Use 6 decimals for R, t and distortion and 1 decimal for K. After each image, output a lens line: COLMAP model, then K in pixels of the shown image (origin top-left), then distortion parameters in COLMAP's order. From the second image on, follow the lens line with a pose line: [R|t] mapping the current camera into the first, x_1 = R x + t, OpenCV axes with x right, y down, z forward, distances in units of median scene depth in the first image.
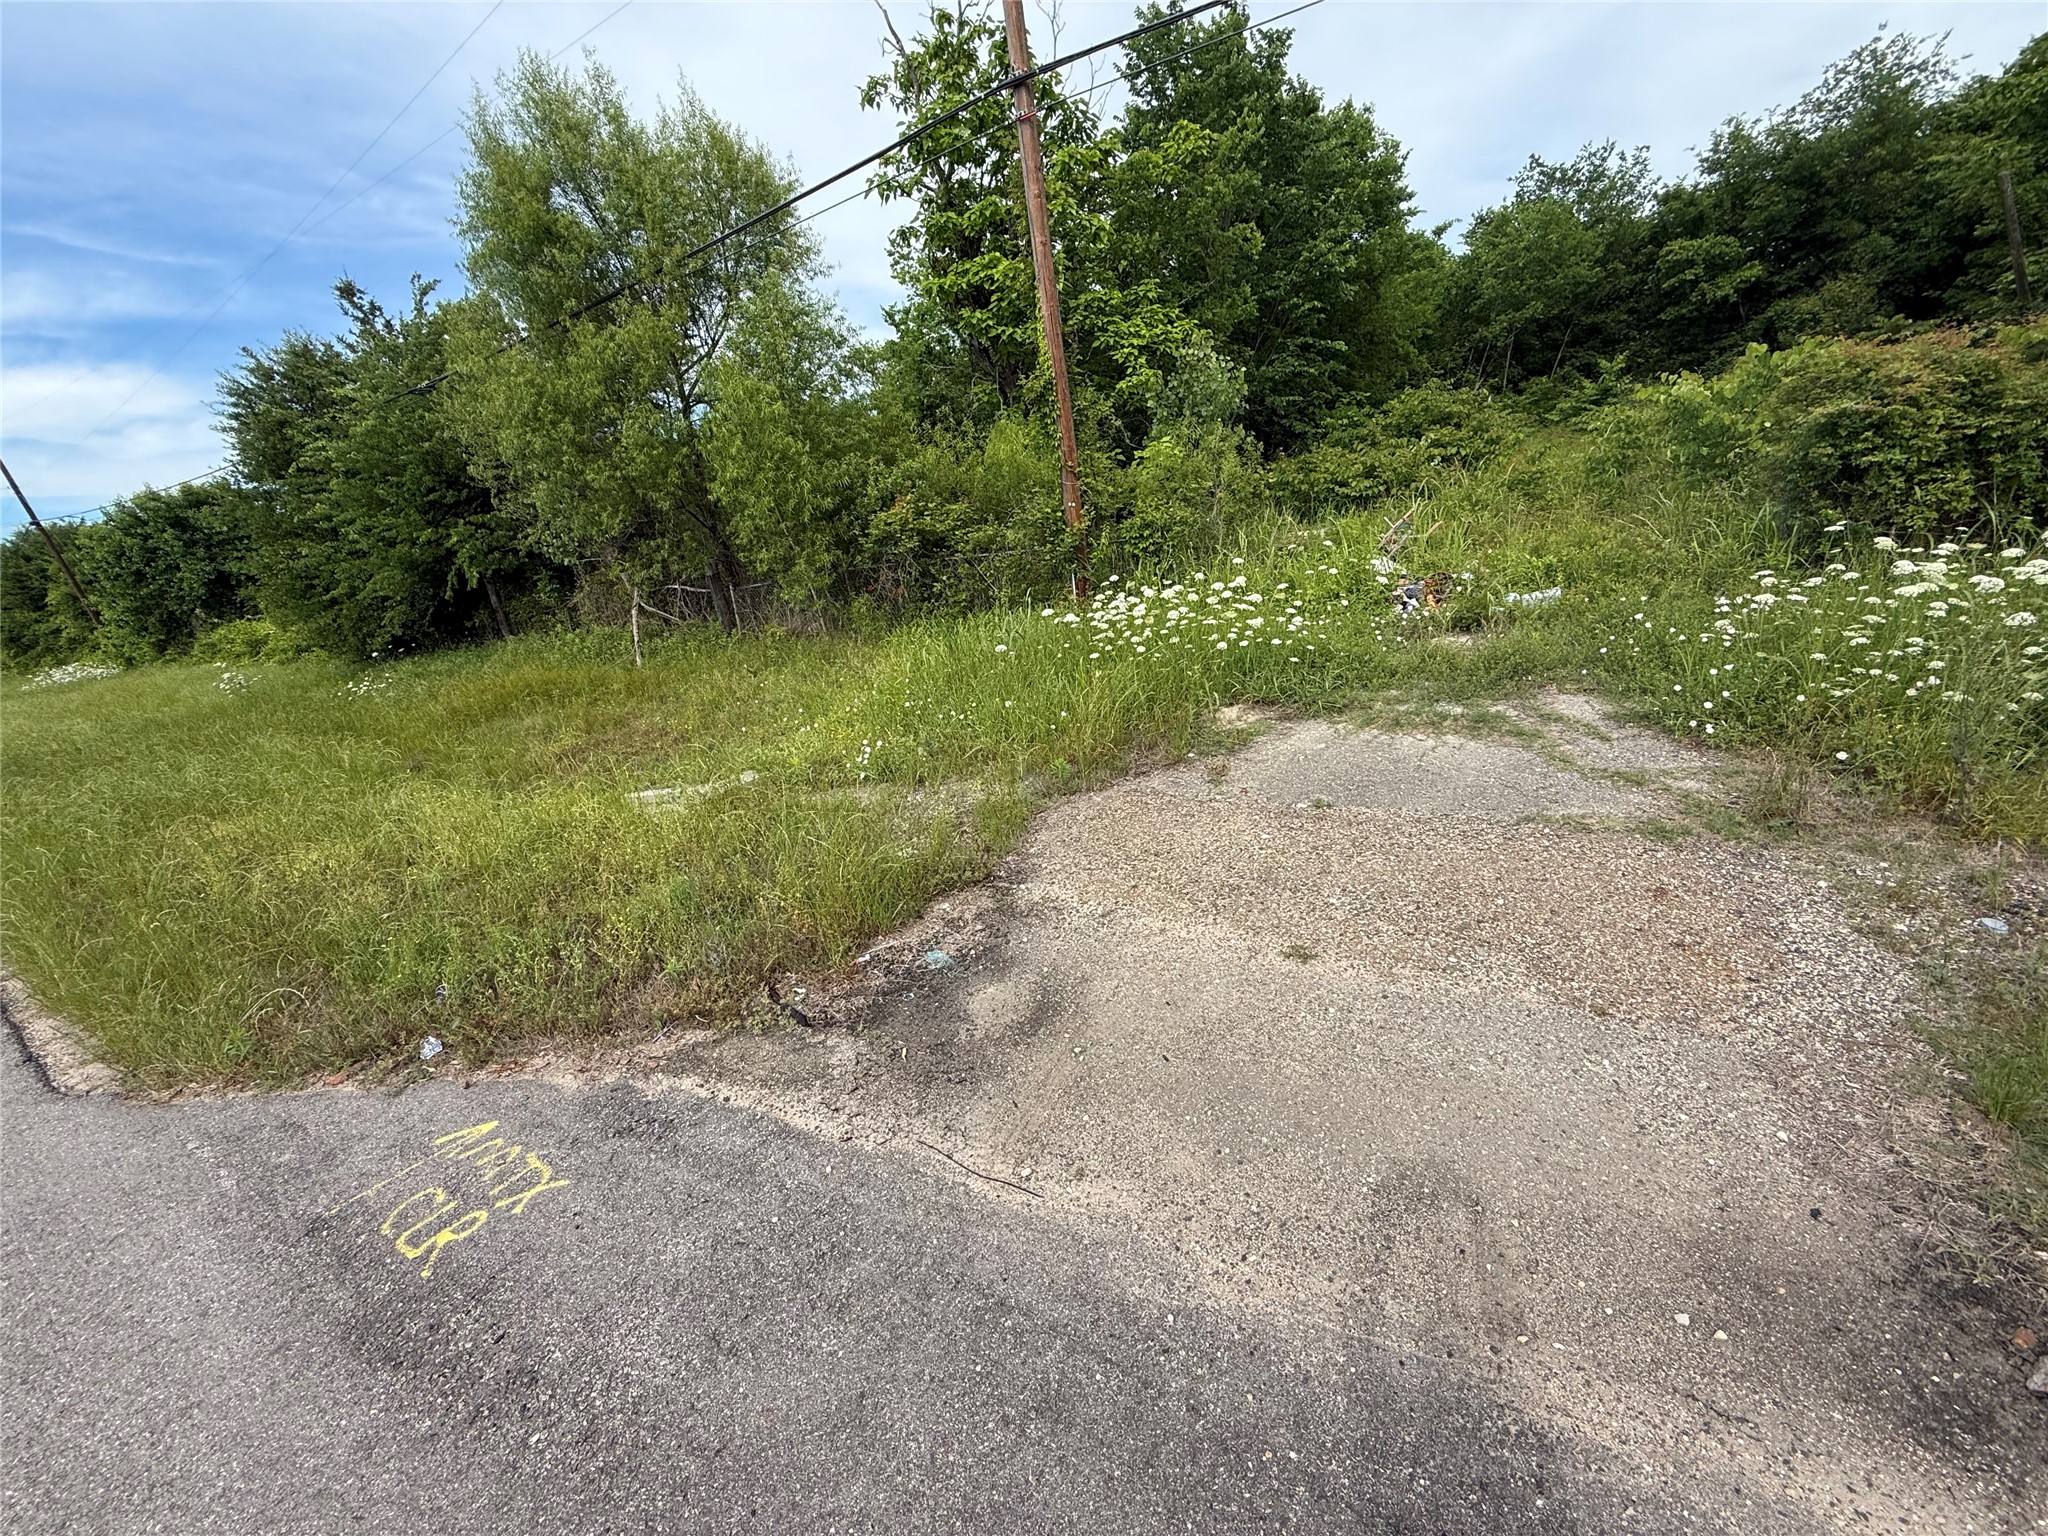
lens RADIAL K [[811.8, 0, 1017.7], [0, 811.8, 768.1], [0, 0, 1]] dist [-0.000299, -0.000130]
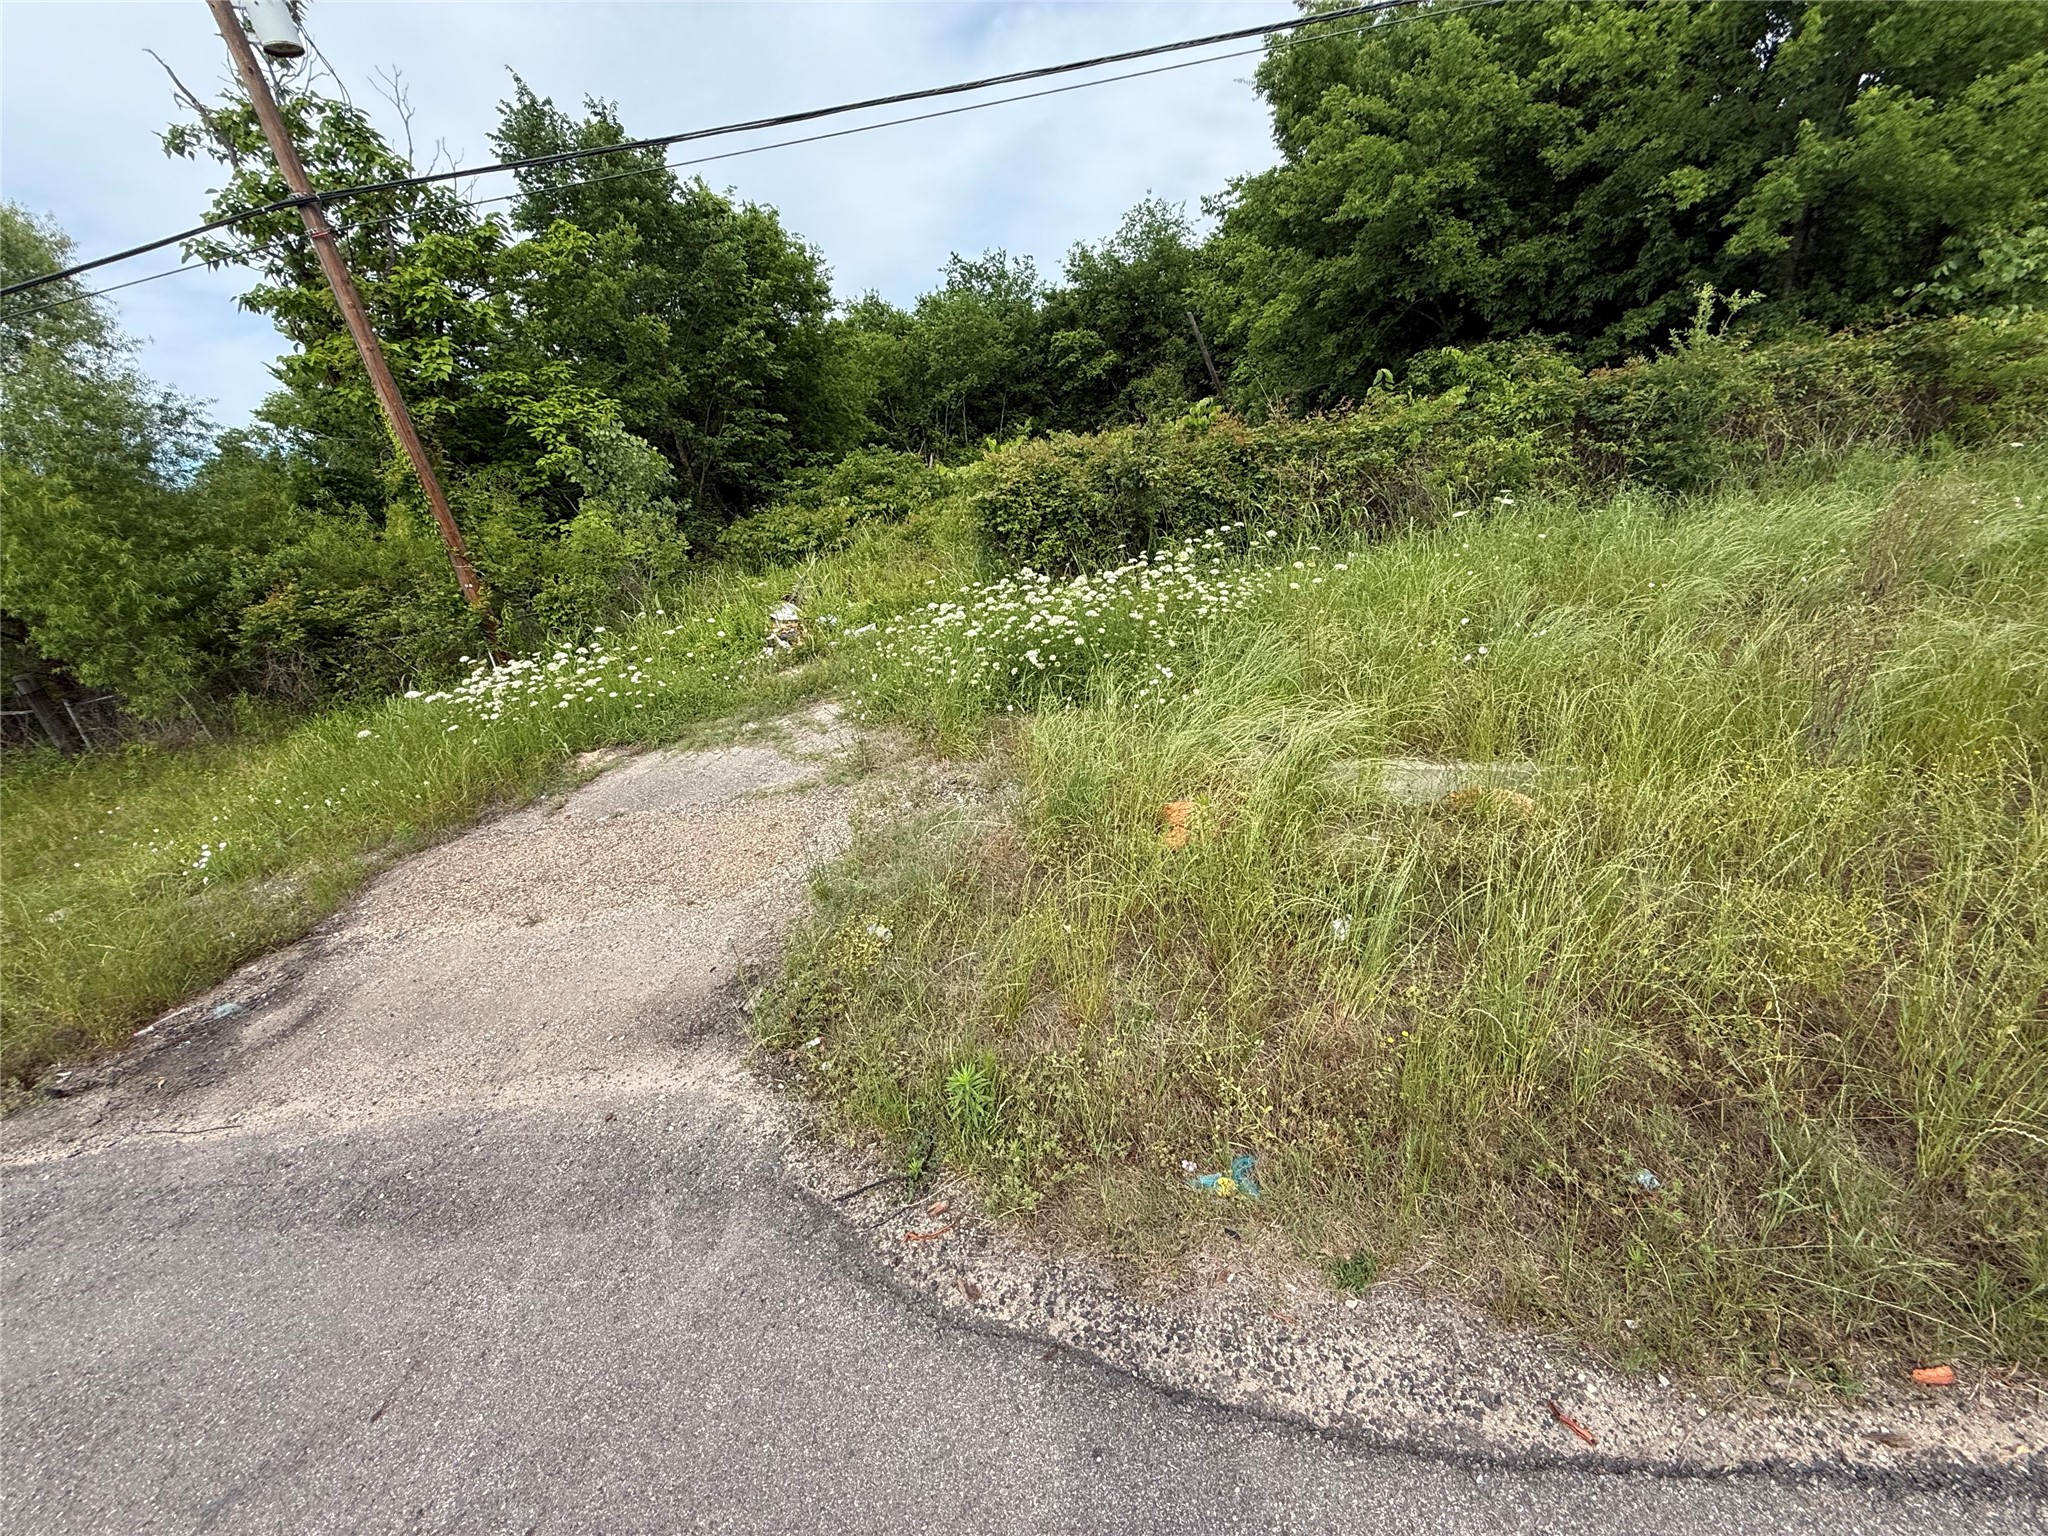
lens RADIAL K [[811.8, 0, 1017.7], [0, 811.8, 768.1], [0, 0, 1]] dist [-0.000299, -0.000130]
pose [[0.879331, -0.179457, 0.441103, 0.136571], [0.198069, 0.980180, 0.003927, 0.033918], [-0.433065, 0.083915, 0.897448, -0.176377]]
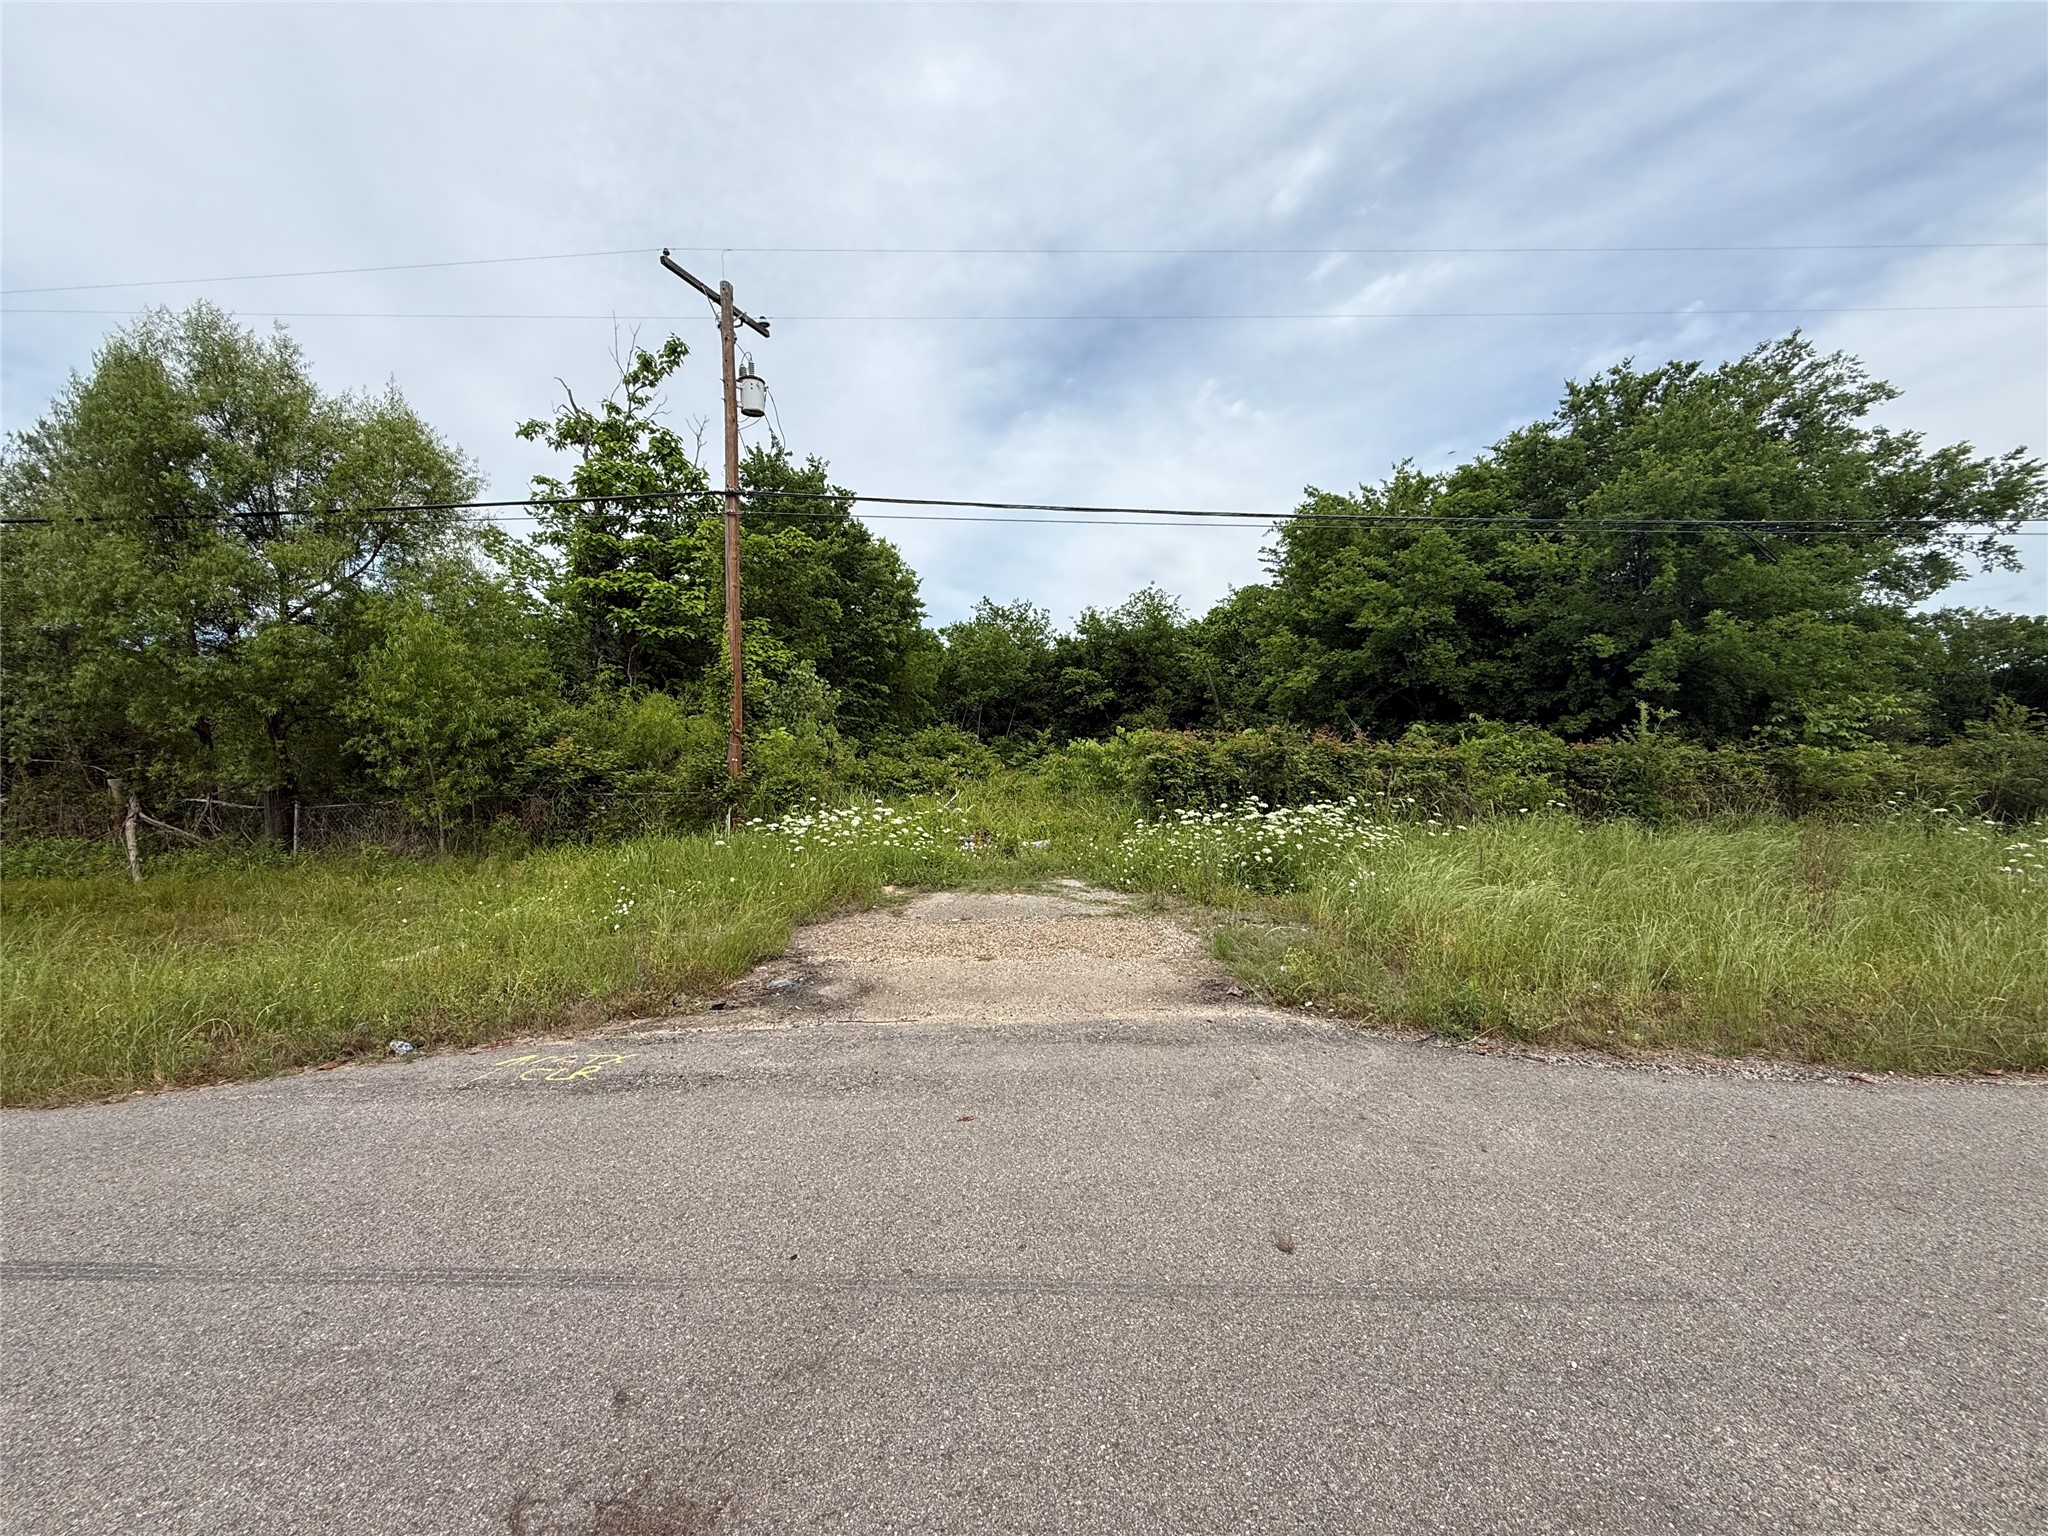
lens RADIAL K [[811.8, 0, 1017.7], [0, 811.8, 768.1], [0, 0, 1]] dist [-0.000299, -0.000130]
pose [[0.833937, 0.128209, 0.536761, -0.185856], [0.076326, 0.936496, -0.342271, 0.125467], [-0.546557, 0.326401, 0.771193, -0.188469]]
